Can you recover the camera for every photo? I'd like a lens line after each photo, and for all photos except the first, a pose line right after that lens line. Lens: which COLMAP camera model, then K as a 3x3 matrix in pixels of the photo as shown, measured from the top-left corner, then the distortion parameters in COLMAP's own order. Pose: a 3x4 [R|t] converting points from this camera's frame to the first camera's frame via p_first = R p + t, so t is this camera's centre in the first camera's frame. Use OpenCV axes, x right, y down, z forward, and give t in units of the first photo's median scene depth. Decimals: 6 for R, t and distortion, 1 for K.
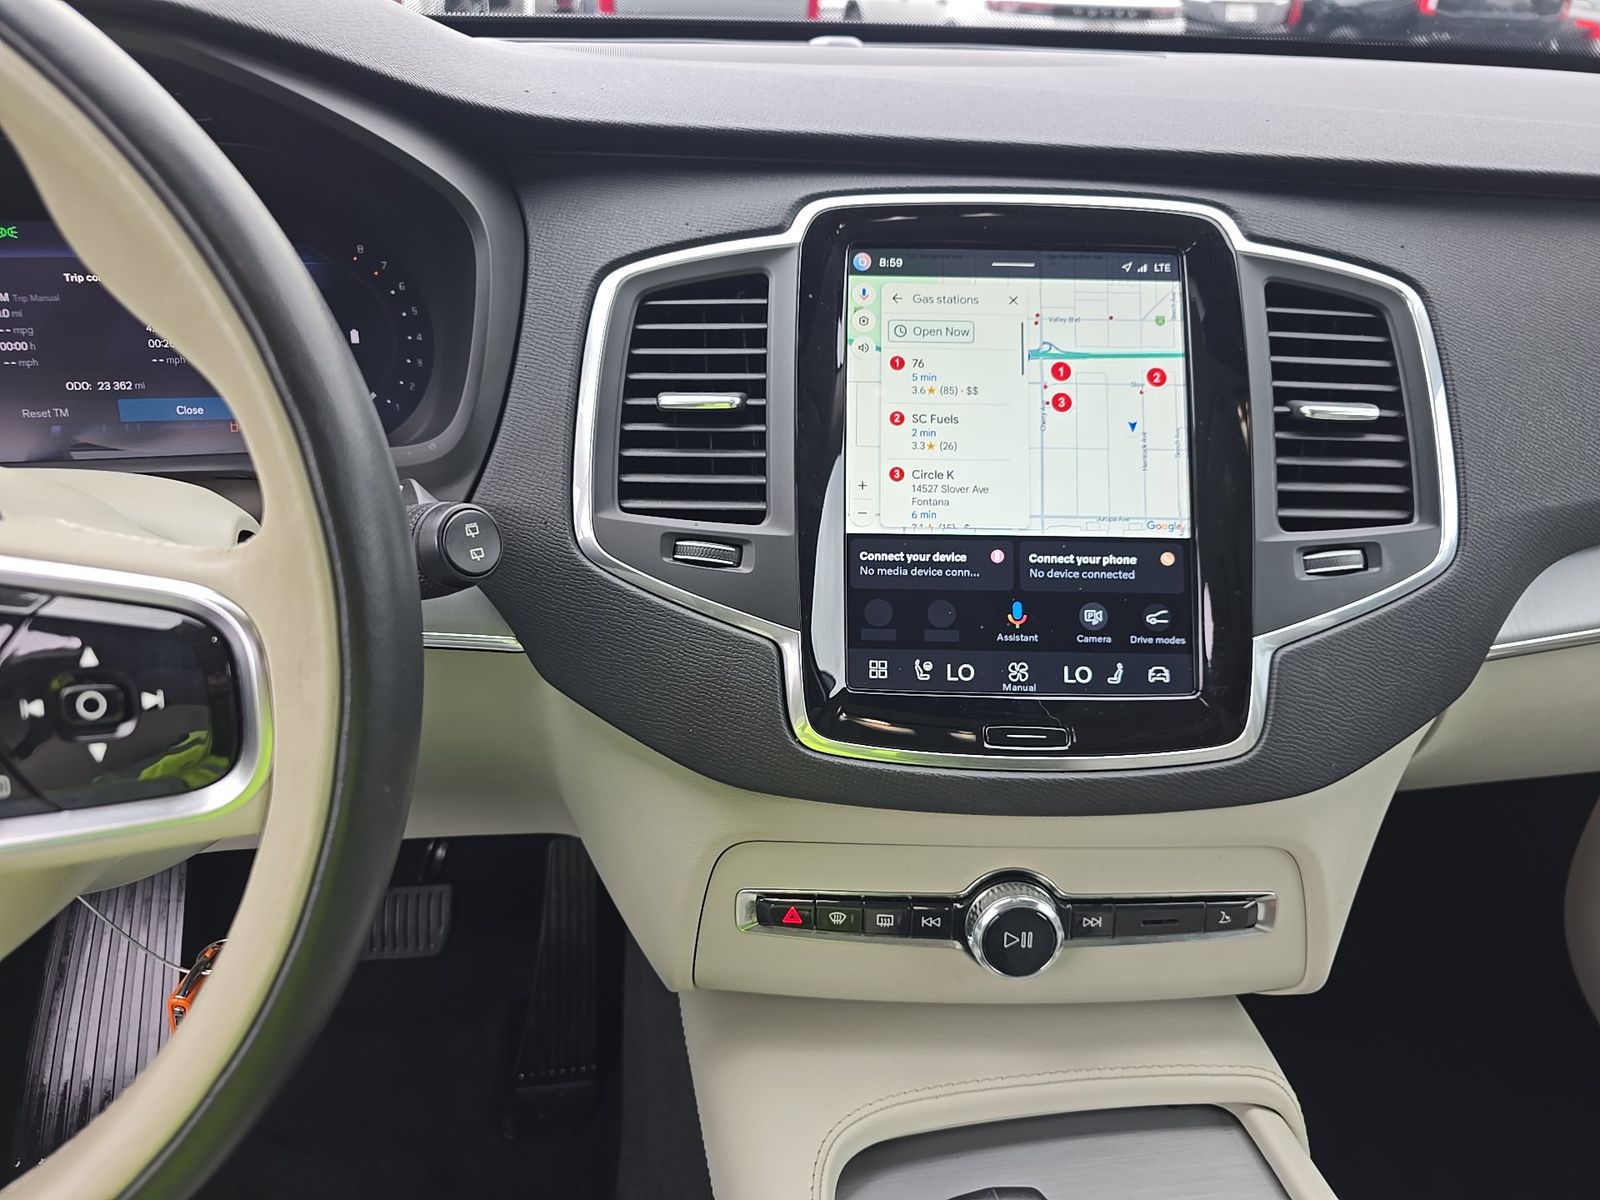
lens RADIAL K [[1077.1, 0, 791.3], [0, 1077.1, 602.3], [0, 0, 1]] dist [0.036907, -0.030027]
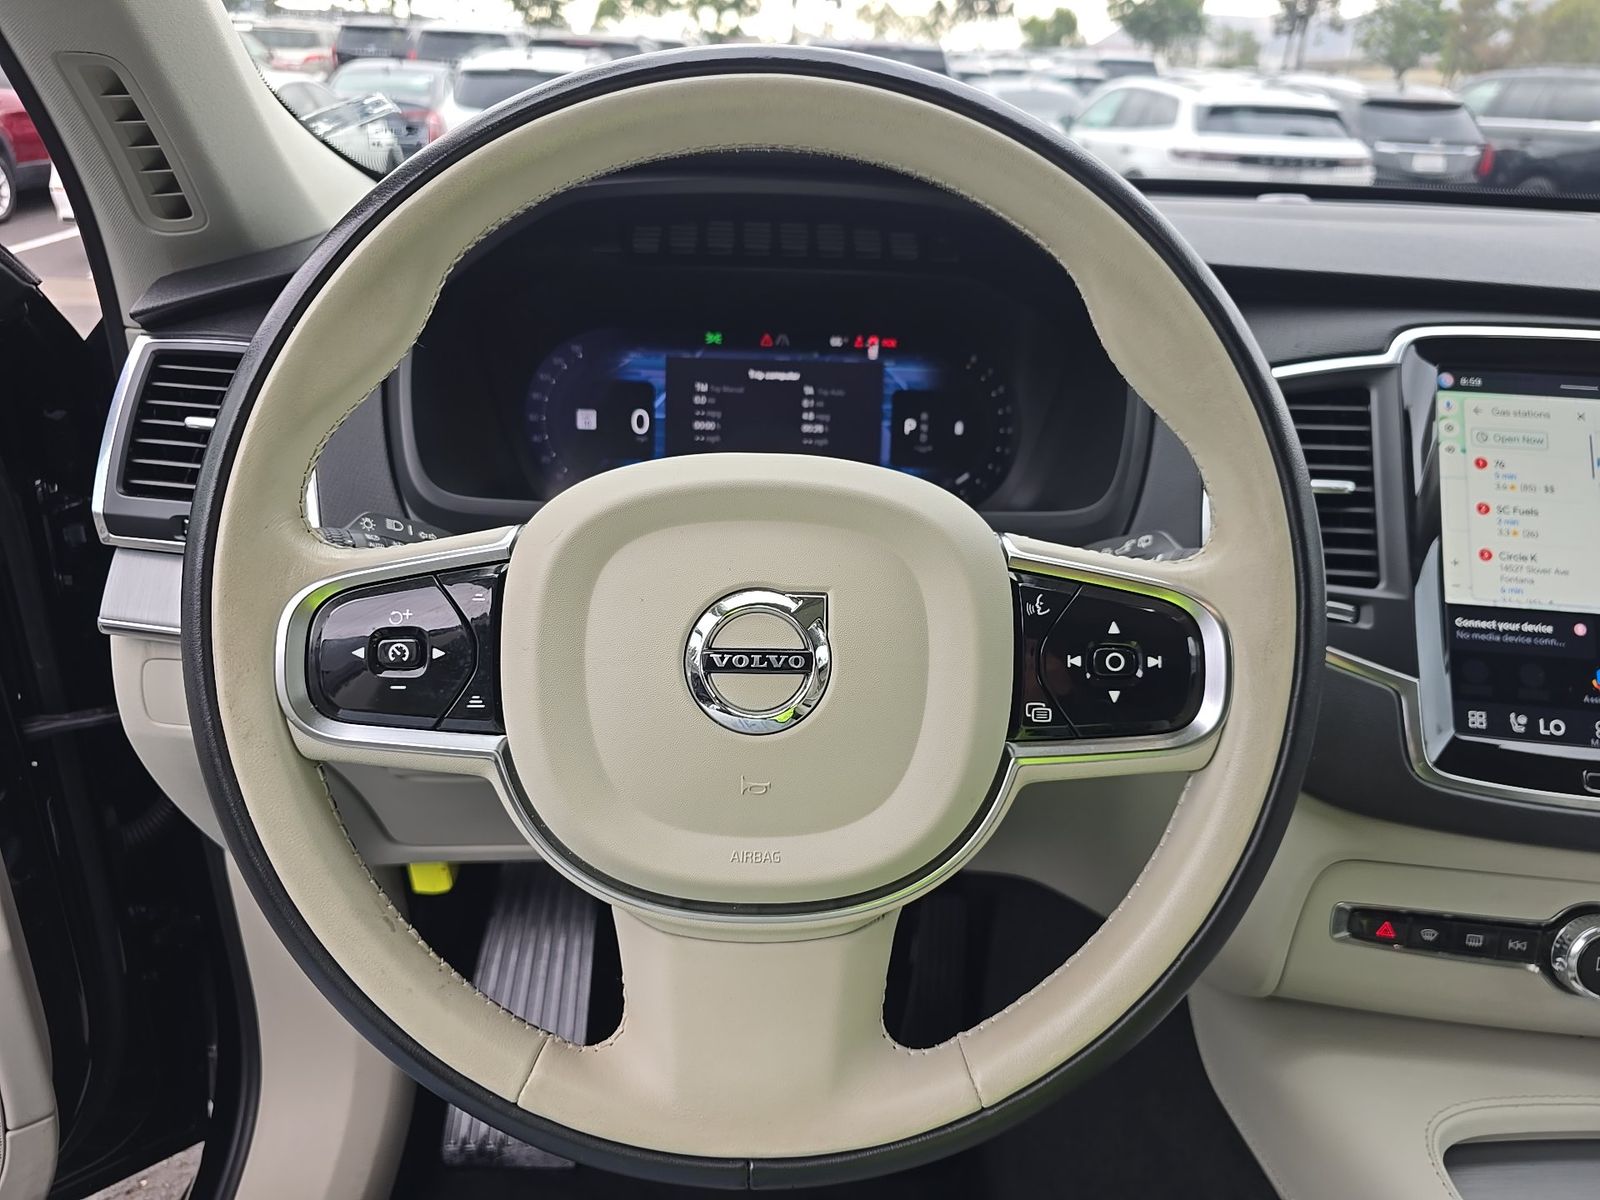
lens RADIAL K [[1077.1, 0, 803.6], [0, 1077.1, 598.6], [0, 0, 1]] dist [0.036907, -0.030027]
pose [[0.991185, 0.058718, -0.118759, -0.492467], [-0.071467, 0.991783, -0.106109, 0.106332], [0.111552, 0.113661, 0.987237, -0.247651]]
